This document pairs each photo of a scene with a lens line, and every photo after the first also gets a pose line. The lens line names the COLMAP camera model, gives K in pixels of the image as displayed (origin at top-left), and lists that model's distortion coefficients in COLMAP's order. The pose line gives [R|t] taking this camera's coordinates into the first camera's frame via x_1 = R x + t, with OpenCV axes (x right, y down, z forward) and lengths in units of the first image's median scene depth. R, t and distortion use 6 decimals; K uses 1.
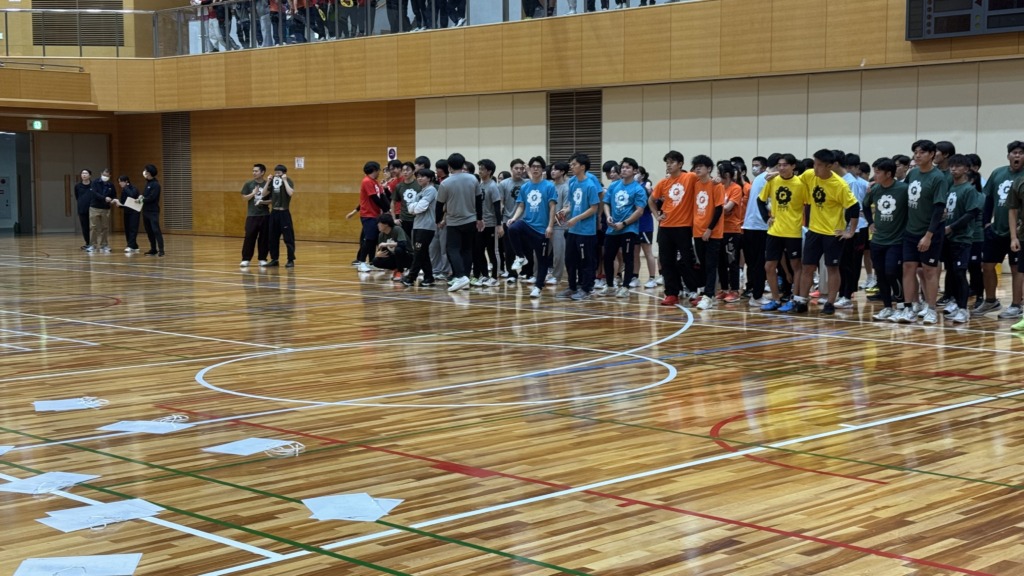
lens RADIAL K [[1466.0, 0, 532.0], [0, 1466.0, 318.7], [0, 0, 1]] dist [0.119499, 0.000000]
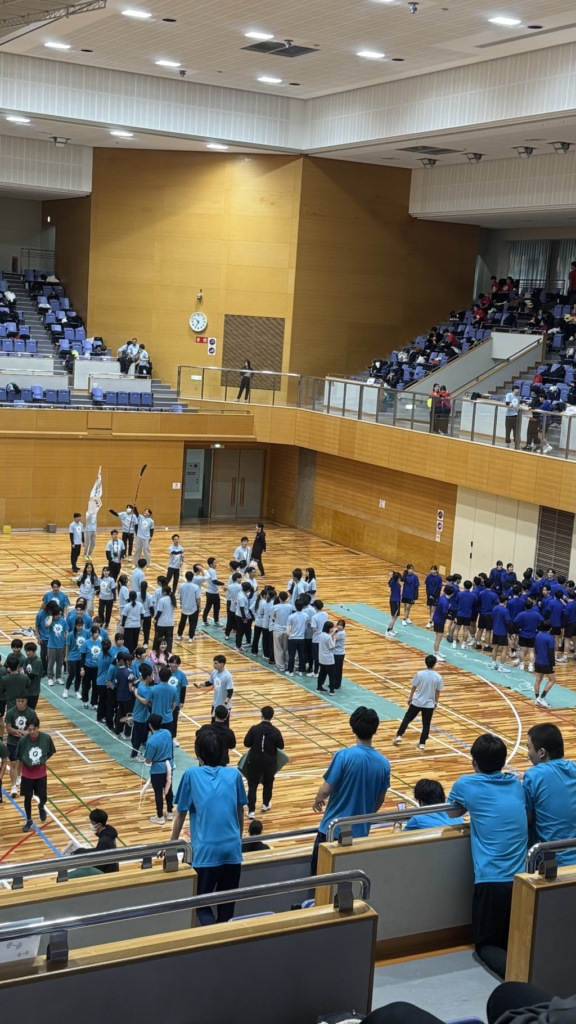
lens RADIAL K [[1365.9, 0, 280.6], [0, 1365.9, 511.8], [0, 0, 1]] dist [0.049908, 0.000000]
pose [[0.951254, 0.105836, -0.289679, 0.118600], [-0.092674, 0.993958, 0.058821, -0.152850], [0.294154, -0.029108, 0.955315, -0.253913]]
